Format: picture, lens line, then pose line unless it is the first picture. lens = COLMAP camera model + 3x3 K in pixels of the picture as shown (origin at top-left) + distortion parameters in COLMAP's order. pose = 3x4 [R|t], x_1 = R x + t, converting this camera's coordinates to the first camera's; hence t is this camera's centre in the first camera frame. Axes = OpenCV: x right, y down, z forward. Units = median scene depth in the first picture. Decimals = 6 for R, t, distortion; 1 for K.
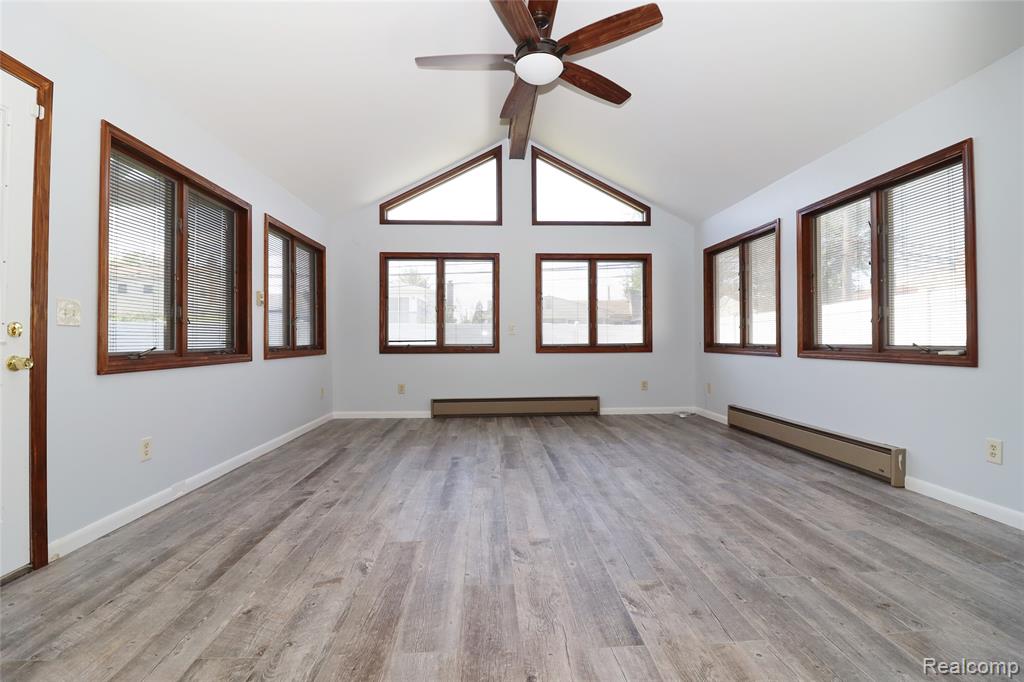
lens RADIAL K [[477.1, 0, 516.3], [0, 477.1, 335.0], [0, 0, 1]] dist [0.001558, -0.005170]
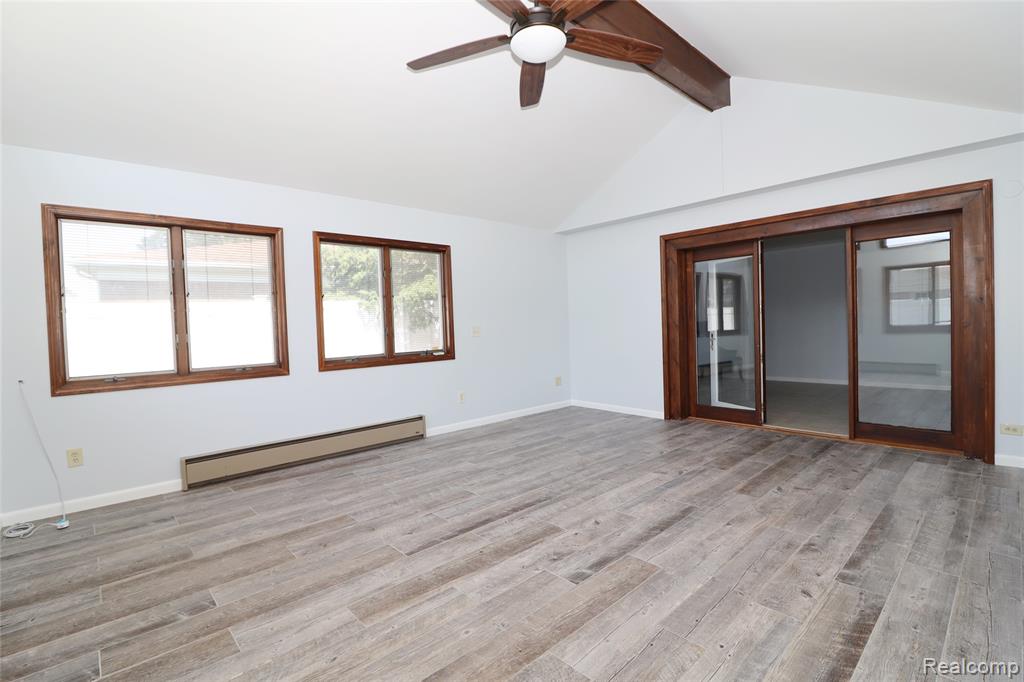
lens RADIAL K [[477.1, 0, 517.5], [0, 477.1, 338.7], [0, 0, 1]] dist [0.001558, -0.005170]
pose [[-0.645587, -0.004650, 0.763673, -0.807498], [0.024560, 0.999338, 0.026848, -0.067410], [-0.763292, 0.036088, -0.645045, 2.227592]]
